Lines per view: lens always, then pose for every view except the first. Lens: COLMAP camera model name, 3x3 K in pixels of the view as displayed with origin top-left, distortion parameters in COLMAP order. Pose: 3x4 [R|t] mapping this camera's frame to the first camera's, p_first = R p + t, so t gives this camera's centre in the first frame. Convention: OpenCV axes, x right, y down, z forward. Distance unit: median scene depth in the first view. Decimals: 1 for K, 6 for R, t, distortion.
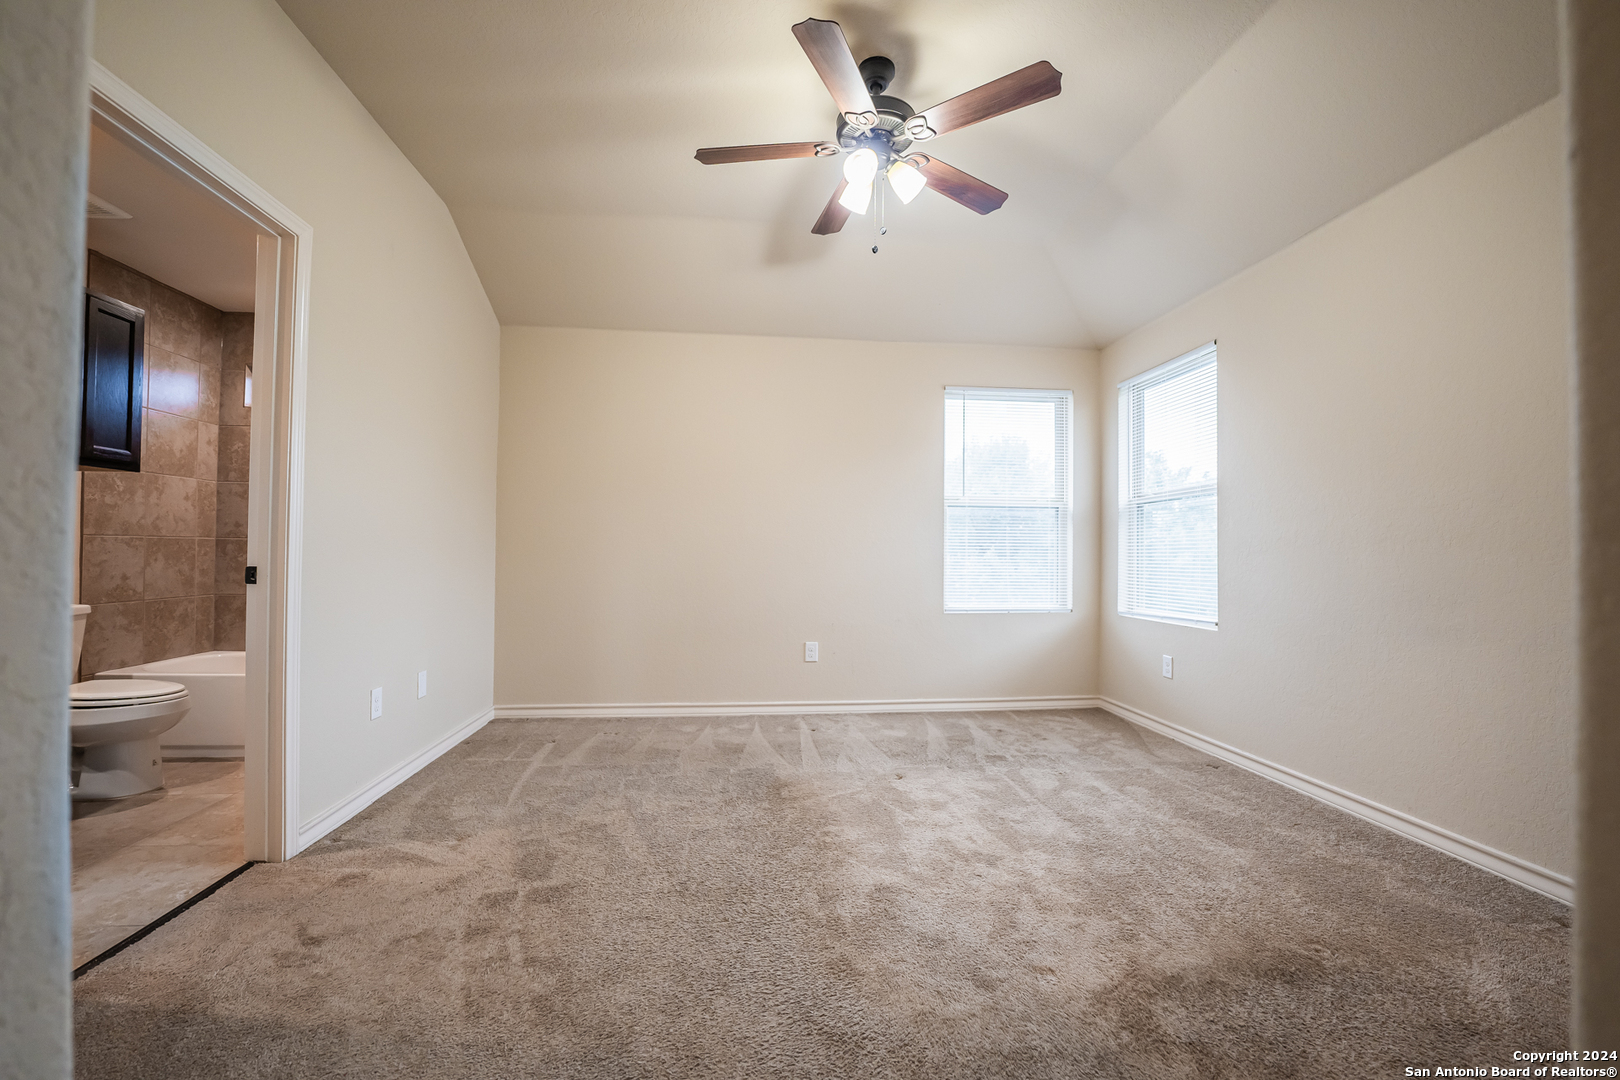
lens RADIAL K [[662.7, 0, 804.4], [0, 662.7, 544.3], [0, 0, 1]] dist [-0.028063, 0.000682]
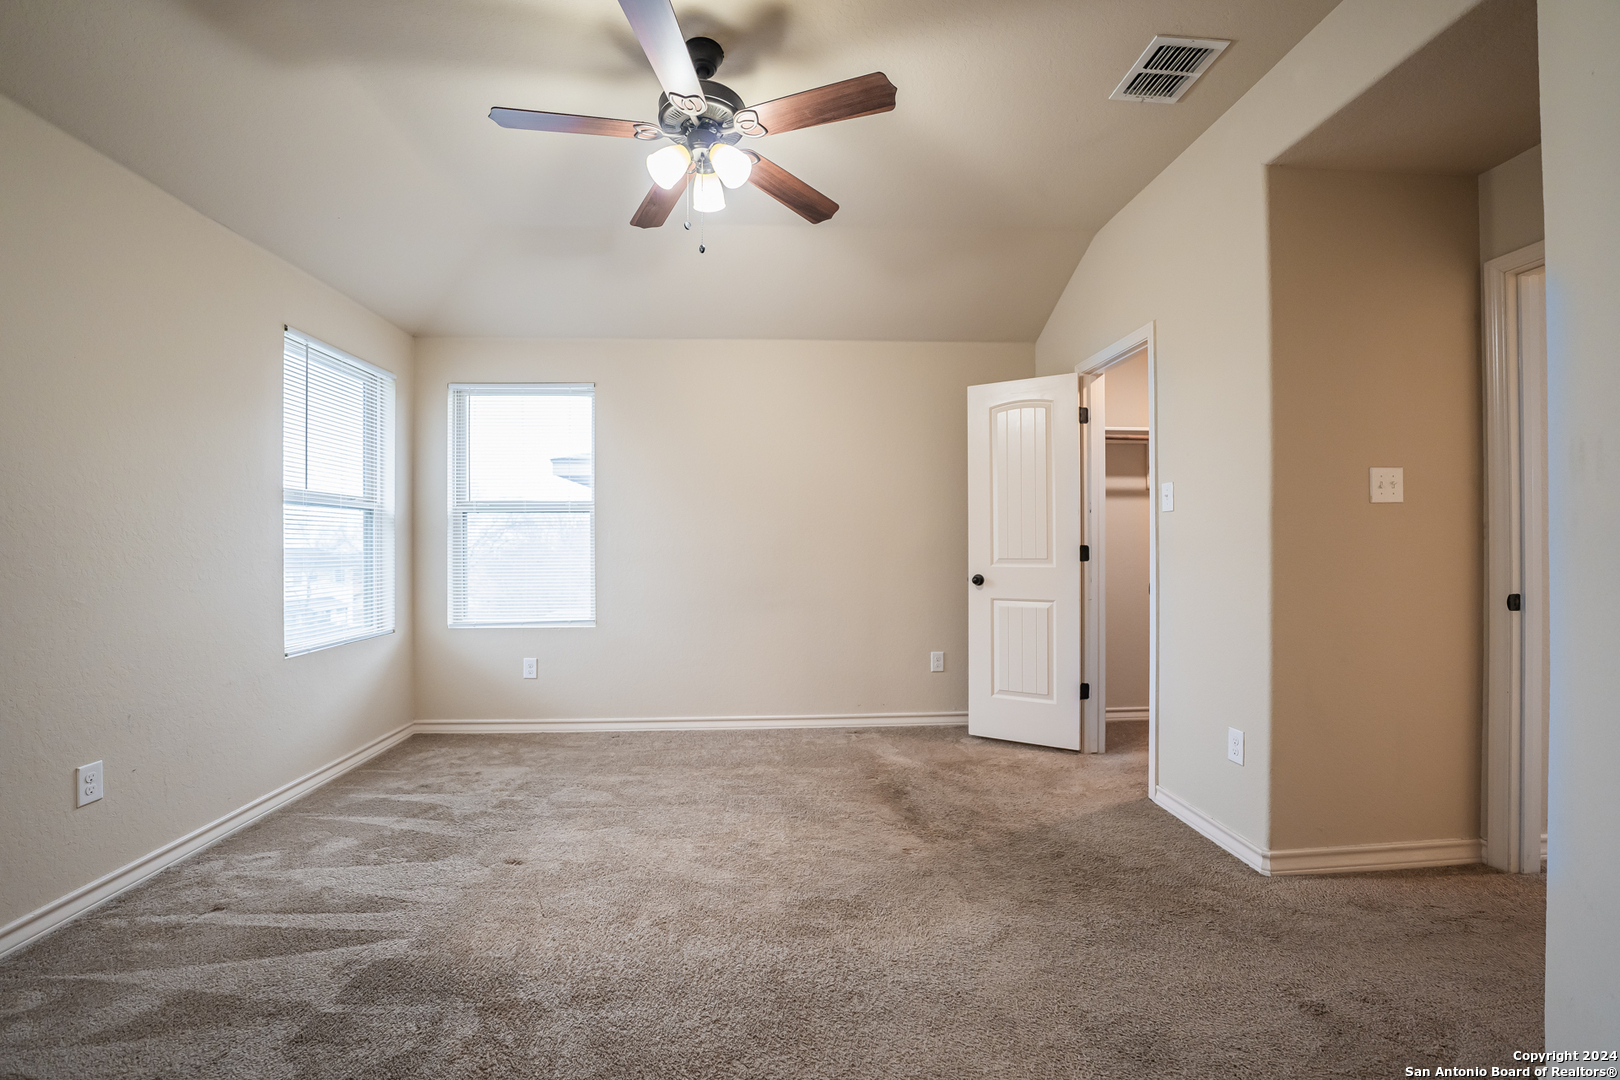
lens RADIAL K [[662.7, 0, 804.4], [0, 662.7, 544.3], [0, 0, 1]] dist [-0.028063, 0.000682]
pose [[0.051433, -0.007757, 0.998646, -0.534559], [-0.008165, 0.999933, 0.008187, -0.030631], [-0.998643, -0.008575, 0.051366, 0.537496]]
